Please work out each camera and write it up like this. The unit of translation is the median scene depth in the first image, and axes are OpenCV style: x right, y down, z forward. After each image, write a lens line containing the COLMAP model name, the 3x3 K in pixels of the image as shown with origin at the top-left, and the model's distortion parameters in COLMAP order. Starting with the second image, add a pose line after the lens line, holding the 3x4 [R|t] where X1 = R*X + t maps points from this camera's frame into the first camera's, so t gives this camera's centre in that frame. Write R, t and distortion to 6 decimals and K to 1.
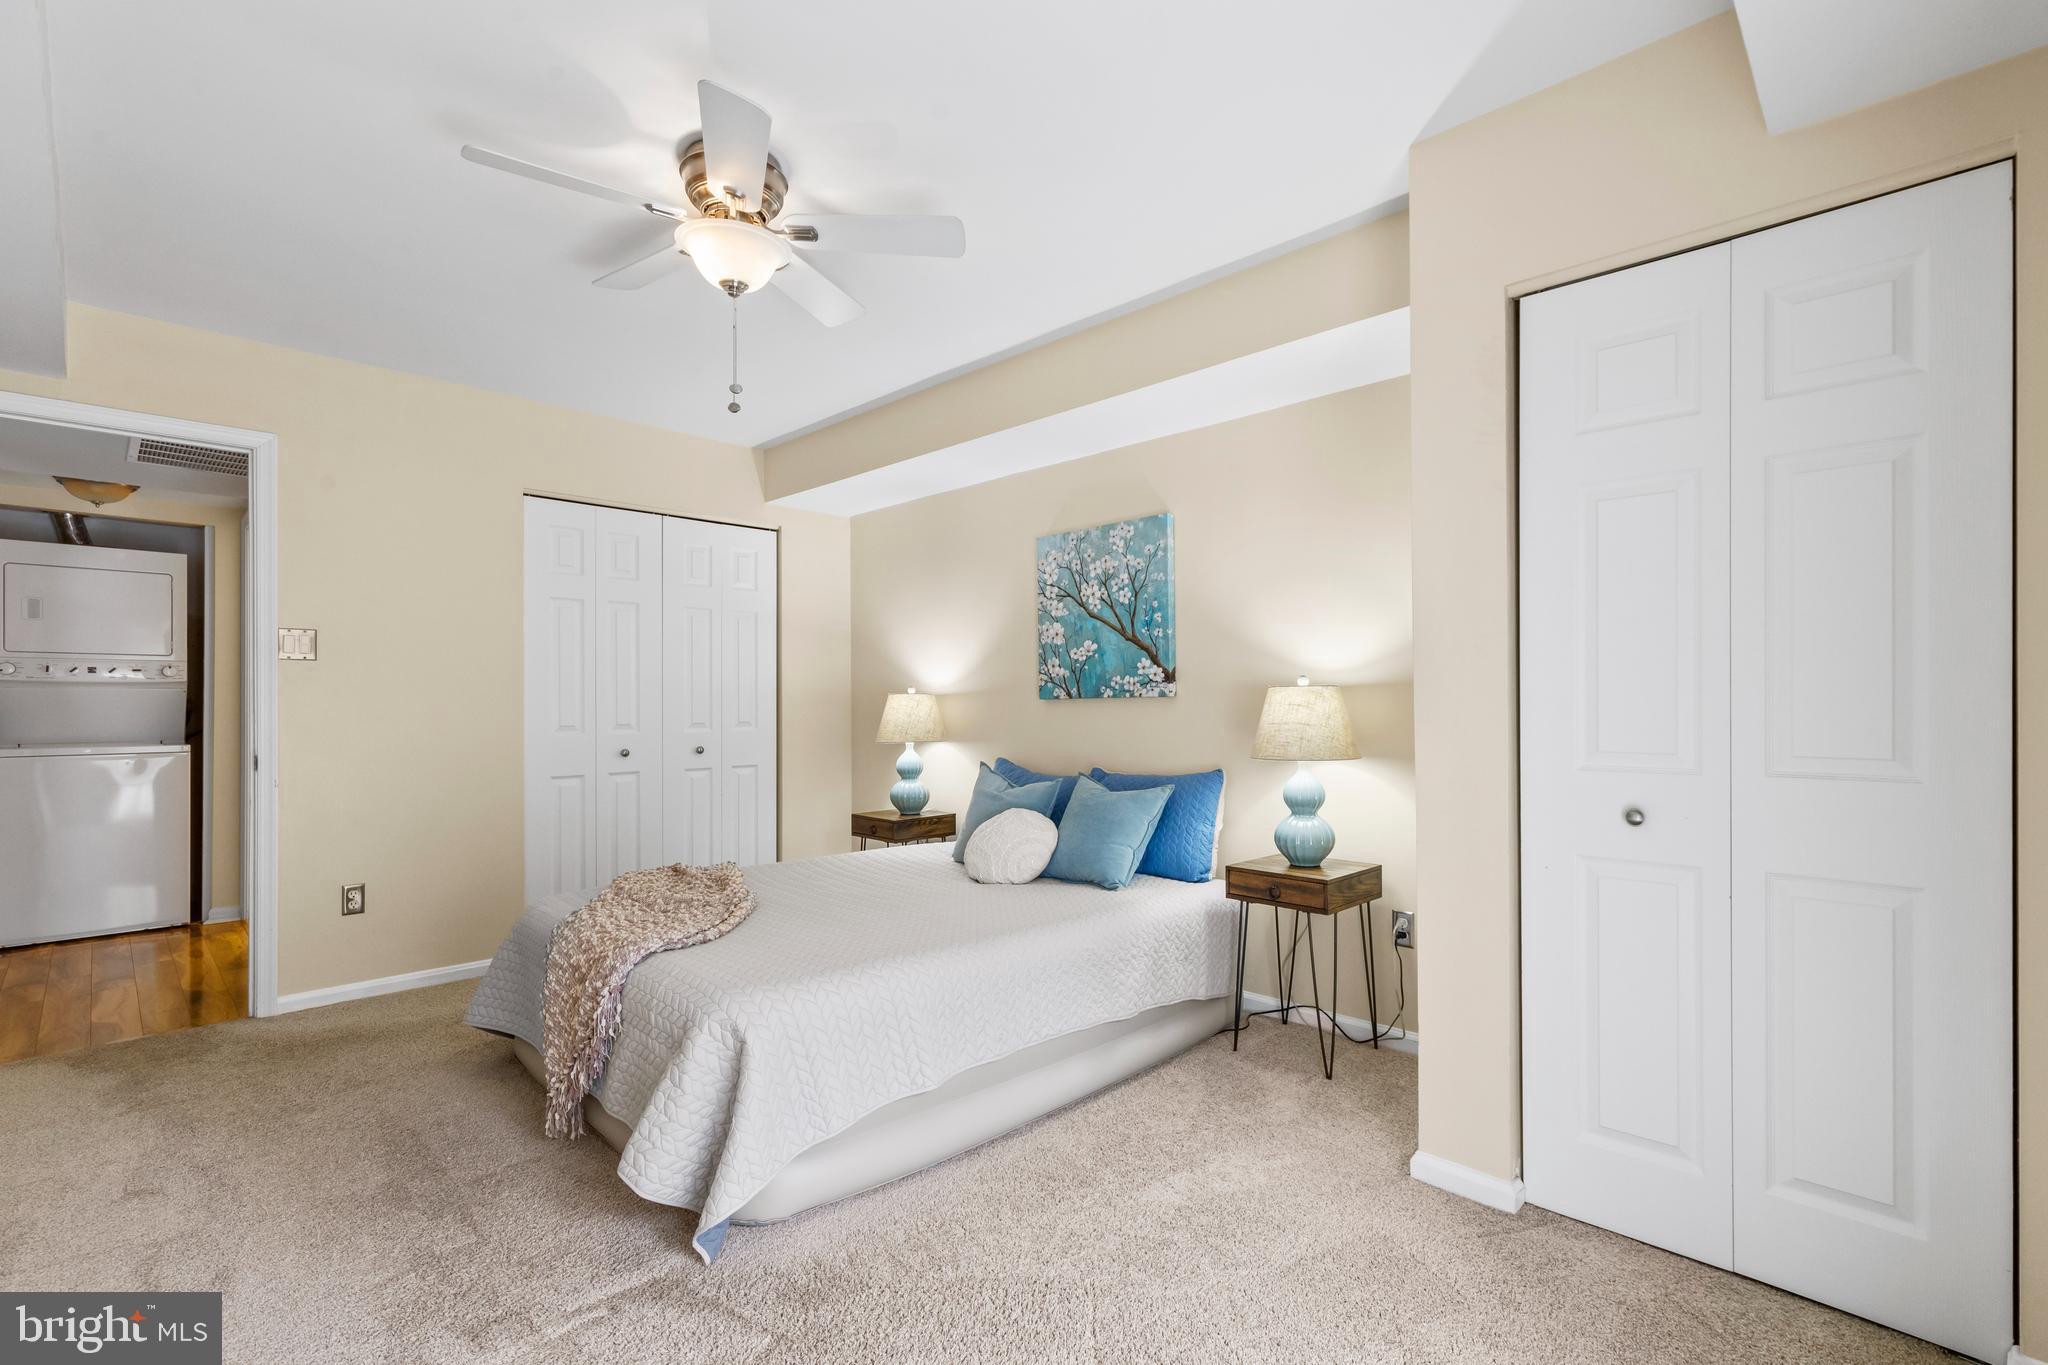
lens RADIAL K [[918.9, 0, 1042.9], [0, 918.9, 690.1], [0, 0, 1]] dist [0.002544, -0.000065]
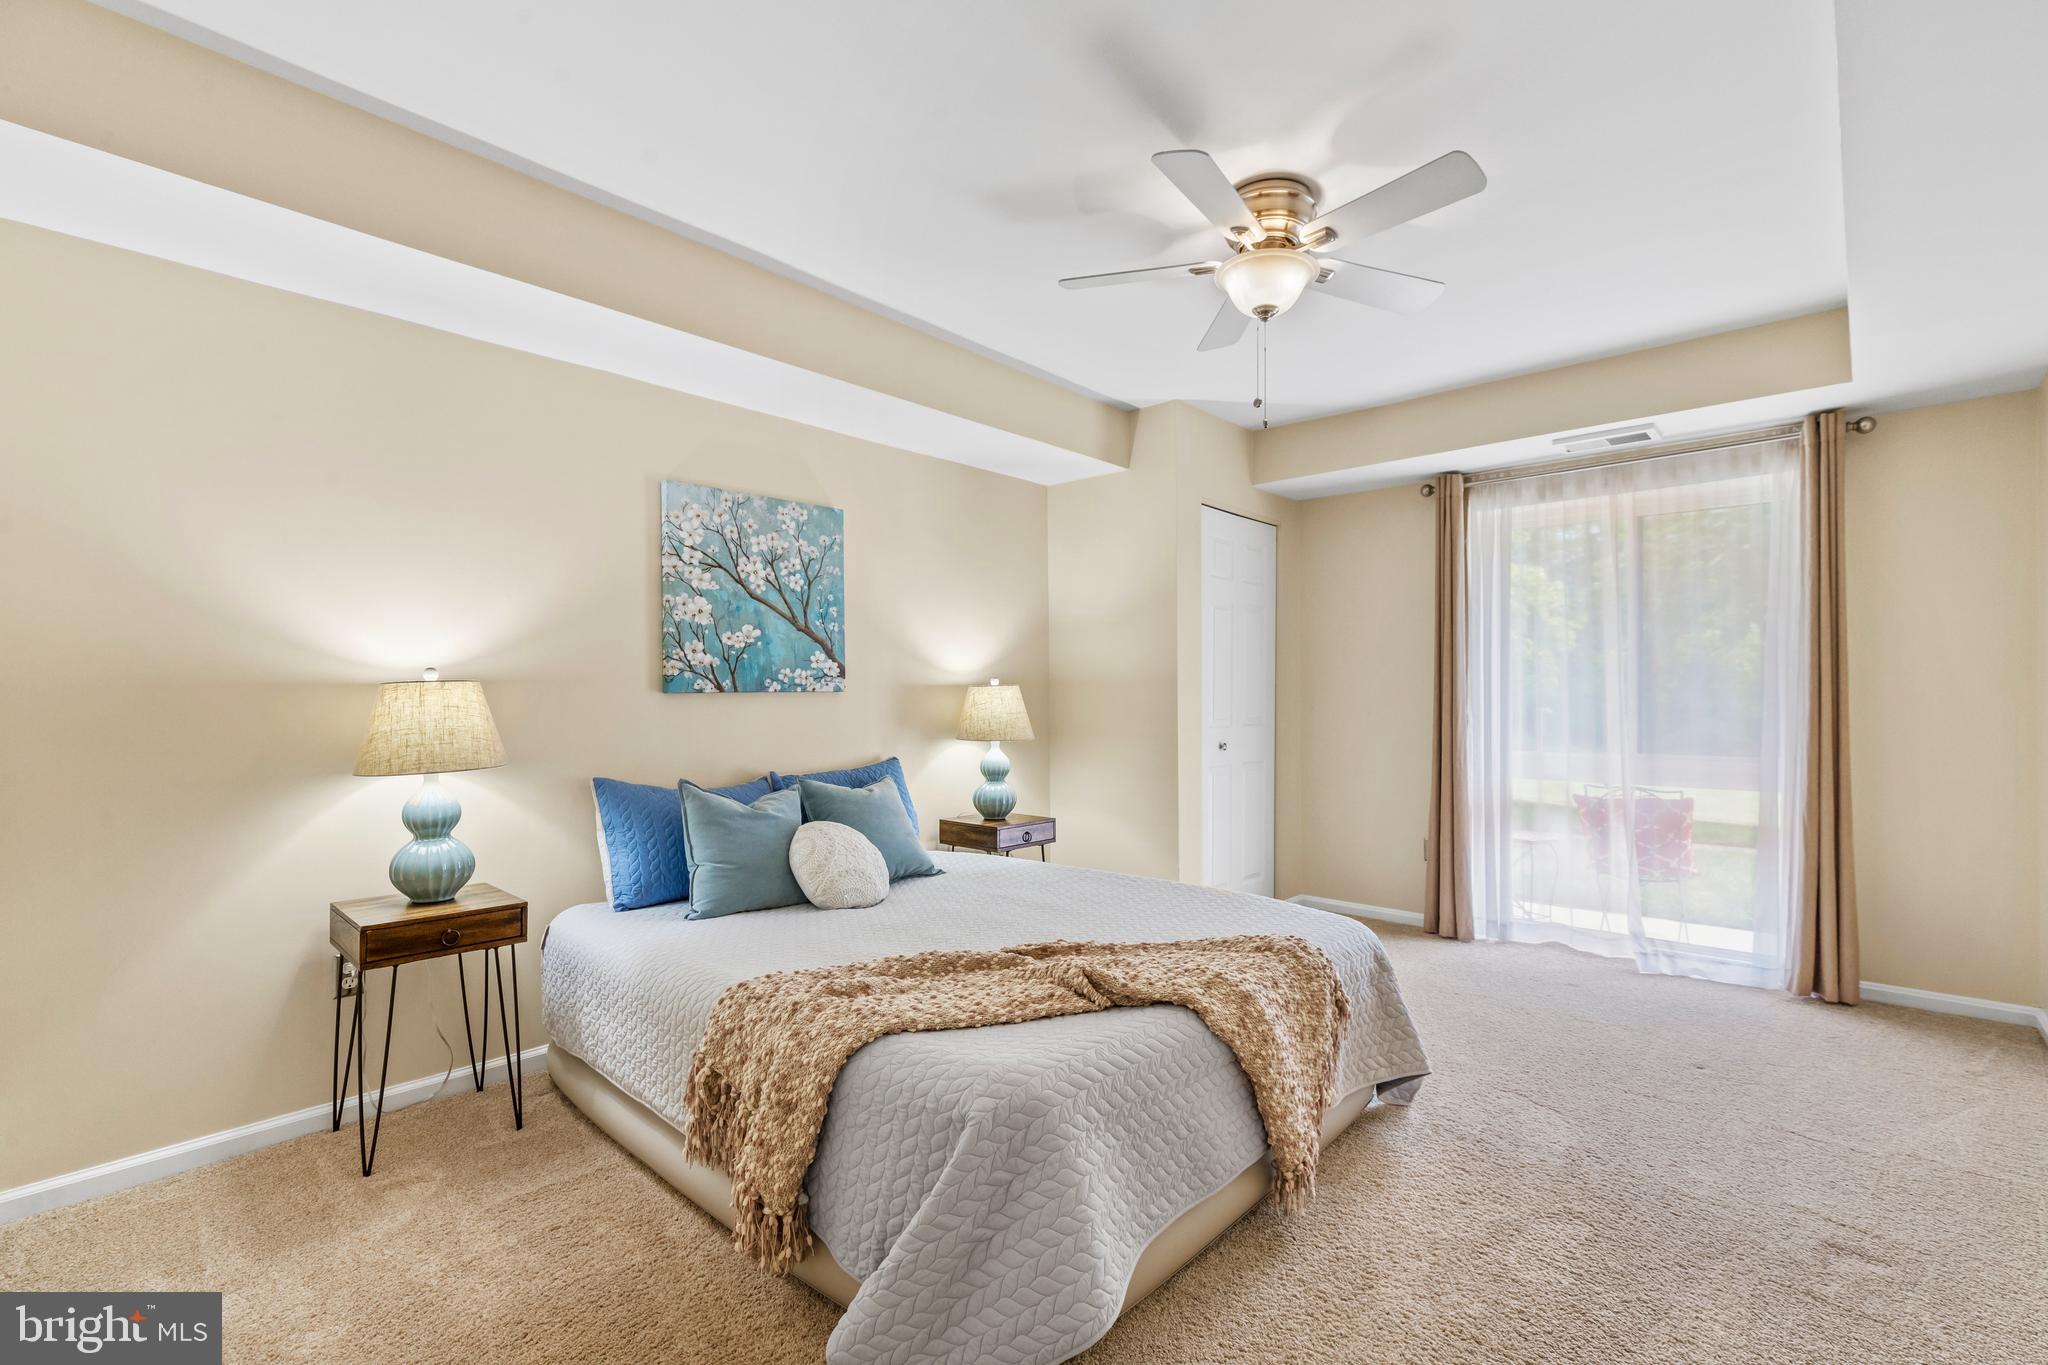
lens RADIAL K [[948.9, 0, 1024.0], [0, 948.9, 682.5], [0, 0, 1]] dist [0.002197, 0.000024]
pose [[-0.049484, 0.019689, 0.998581, -0.861603], [-0.011405, 0.999729, -0.020277, 0.014939], [-0.998710, -0.012392, -0.049247, 0.802619]]
